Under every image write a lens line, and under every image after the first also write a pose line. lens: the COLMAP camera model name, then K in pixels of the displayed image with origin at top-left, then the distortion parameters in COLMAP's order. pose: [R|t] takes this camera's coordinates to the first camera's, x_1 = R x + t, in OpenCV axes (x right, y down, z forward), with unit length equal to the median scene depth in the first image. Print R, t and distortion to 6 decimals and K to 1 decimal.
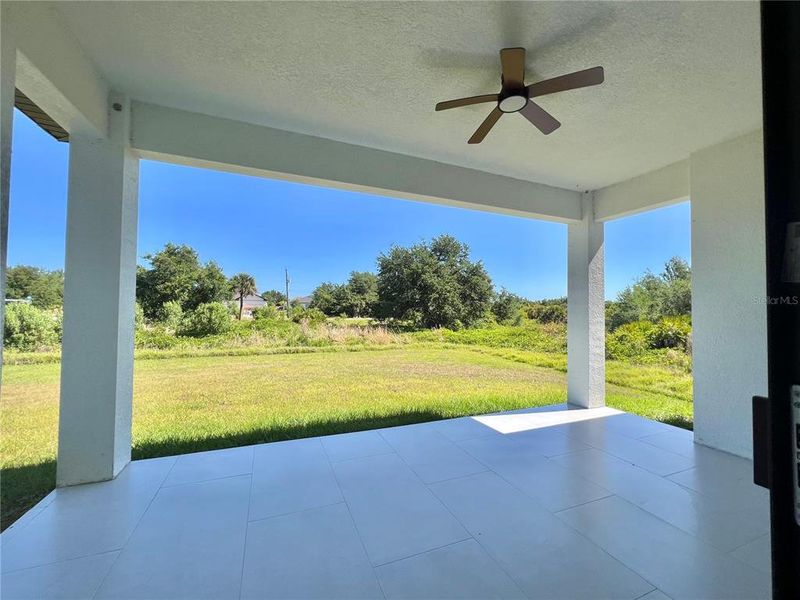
lens RADIAL K [[320.5, 0, 397.5], [0, 320.5, 301.4], [0, 0, 1]] dist [0.001849, 0.000526]
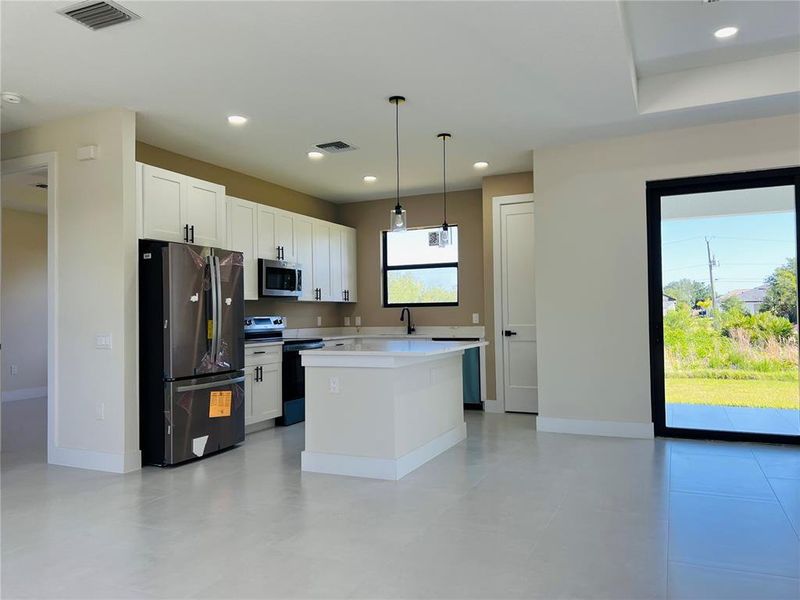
lens RADIAL K [[586.1, 0, 379.5], [0, 586.1, 303.9], [0, 0, 1]] dist [-0.003815, -0.014503]
pose [[0.656964, -0.035998, -0.753062, 0.063446], [0.038079, 0.999169, -0.014543, -0.001767], [0.752959, -0.019122, 0.657789, -0.158820]]
